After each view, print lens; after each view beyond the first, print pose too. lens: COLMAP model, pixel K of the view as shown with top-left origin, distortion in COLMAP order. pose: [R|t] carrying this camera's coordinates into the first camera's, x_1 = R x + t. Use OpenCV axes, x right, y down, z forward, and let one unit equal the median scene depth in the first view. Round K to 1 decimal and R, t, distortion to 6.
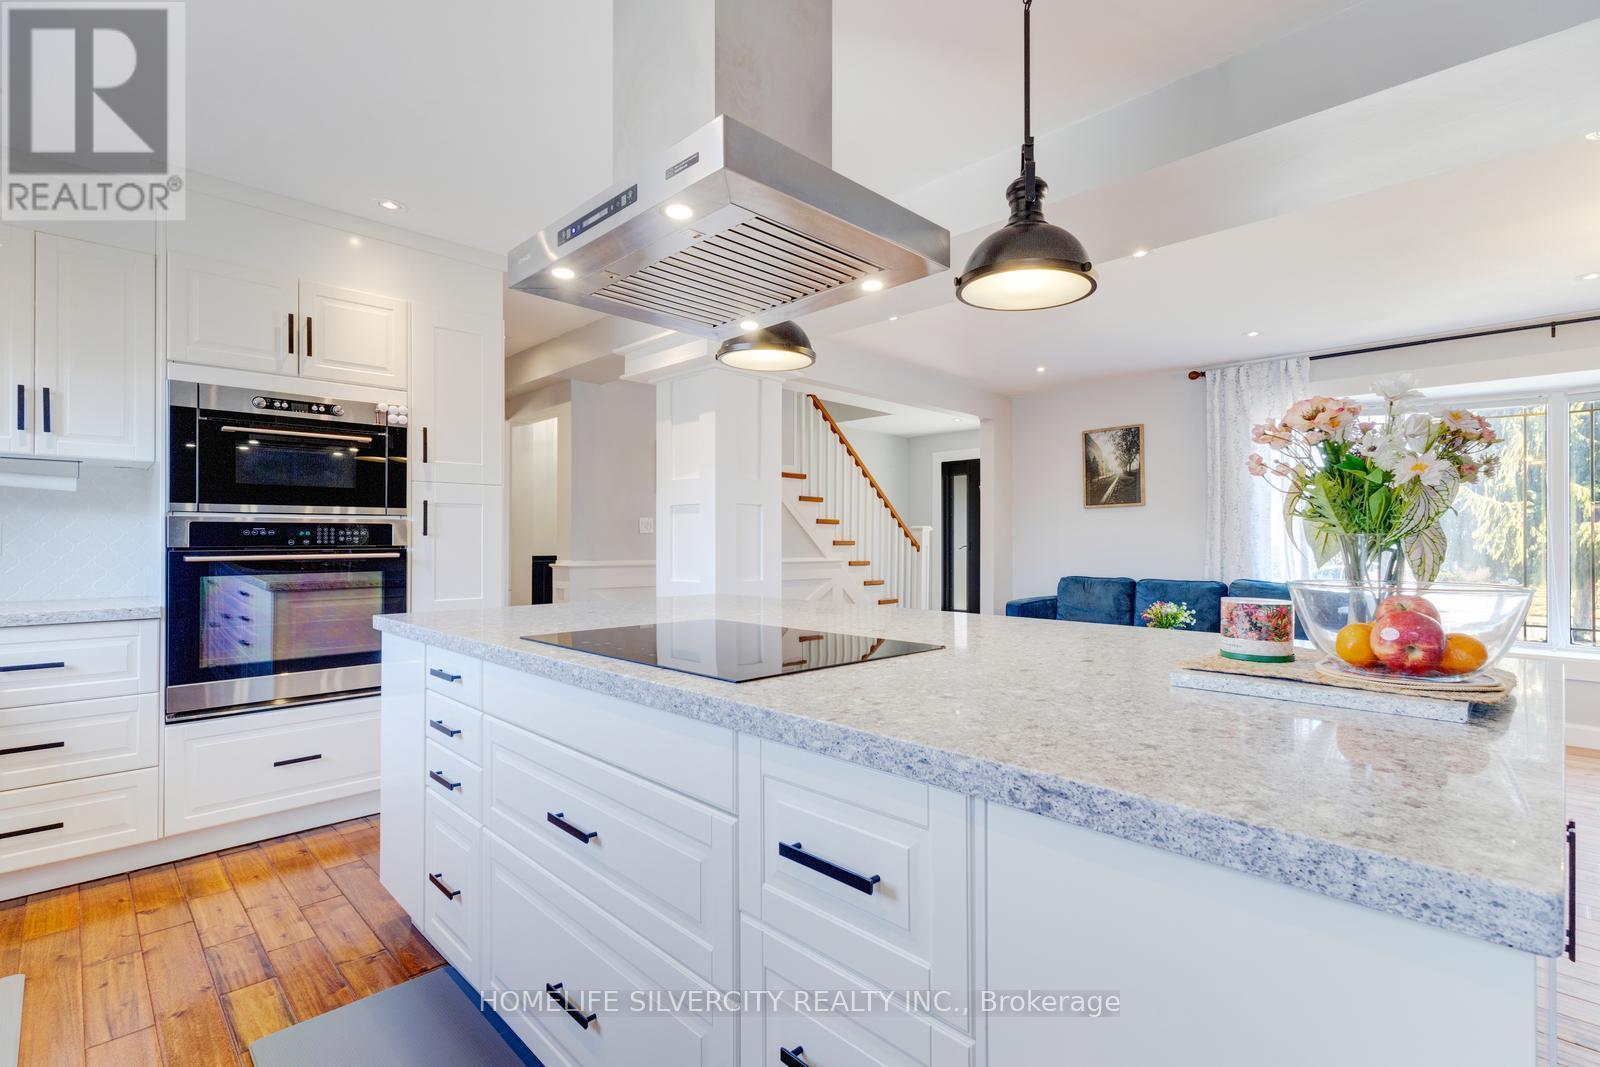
lens RADIAL K [[744.2, 0, 798.3], [0, 744.2, 535.7], [0, 0, 1]] dist [0.006360, -0.000352]
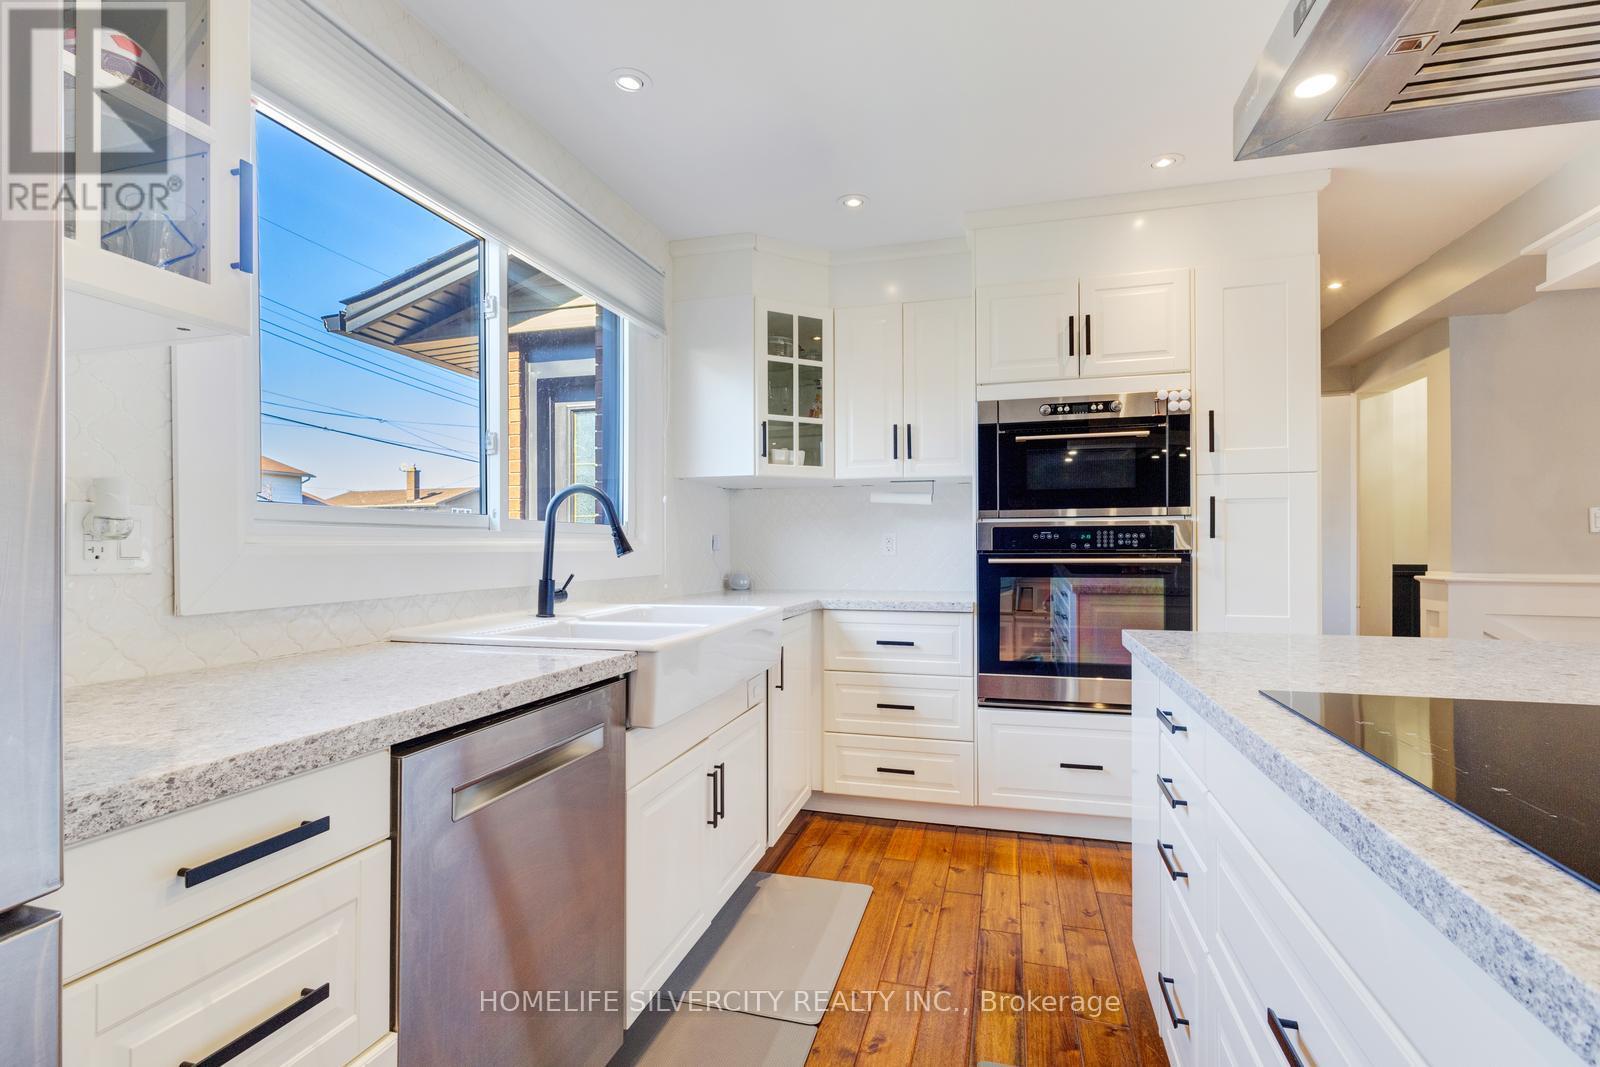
lens RADIAL K [[744.2, 0, 797.4], [0, 744.2, 544.0], [0, 0, 1]] dist [0.006360, -0.000352]
pose [[0.505007, -0.003195, -0.863109, -0.008218], [0.006904, 0.999976, 0.000338, 0.003573], [0.863088, -0.006129, 0.505017, 0.181466]]
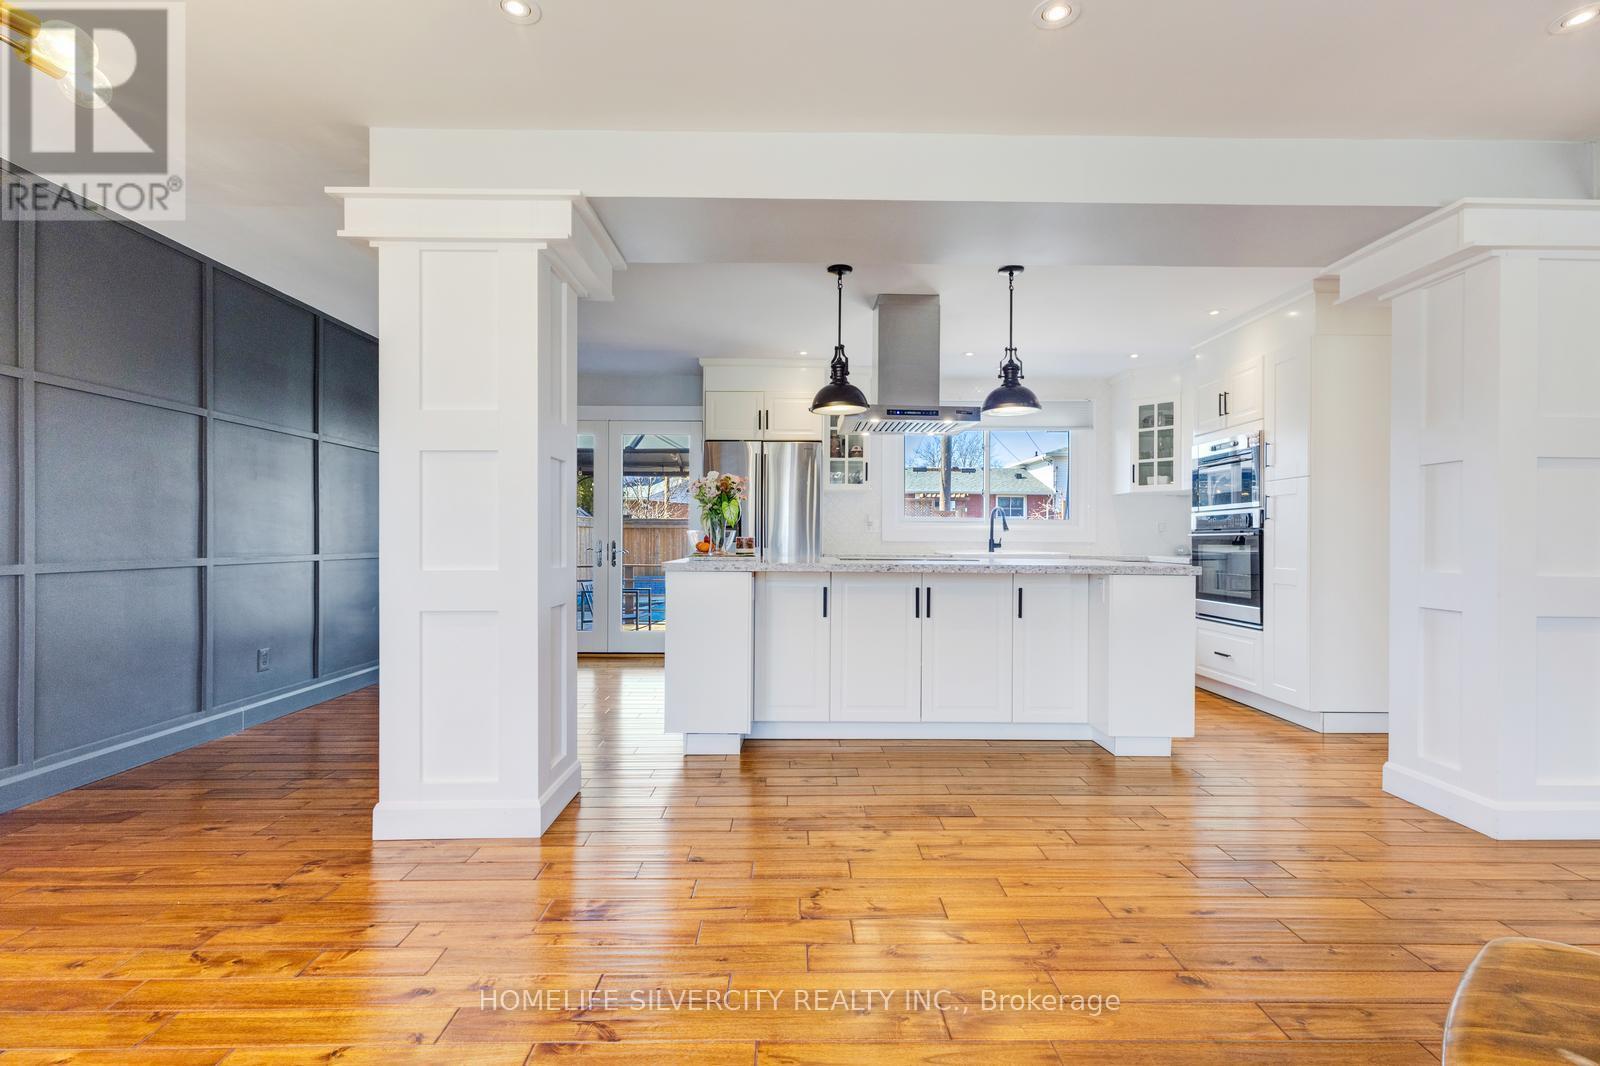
lens RADIAL K [[744.2, 0, 801.6], [0, 744.2, 537.6], [0, 0, 1]] dist [0.006360, -0.000352]
pose [[-0.697653, -0.007518, -0.716396, 1.210724], [-0.002774, 0.999966, -0.007792, 0.051037], [0.716430, -0.003449, -0.697650, 1.502122]]
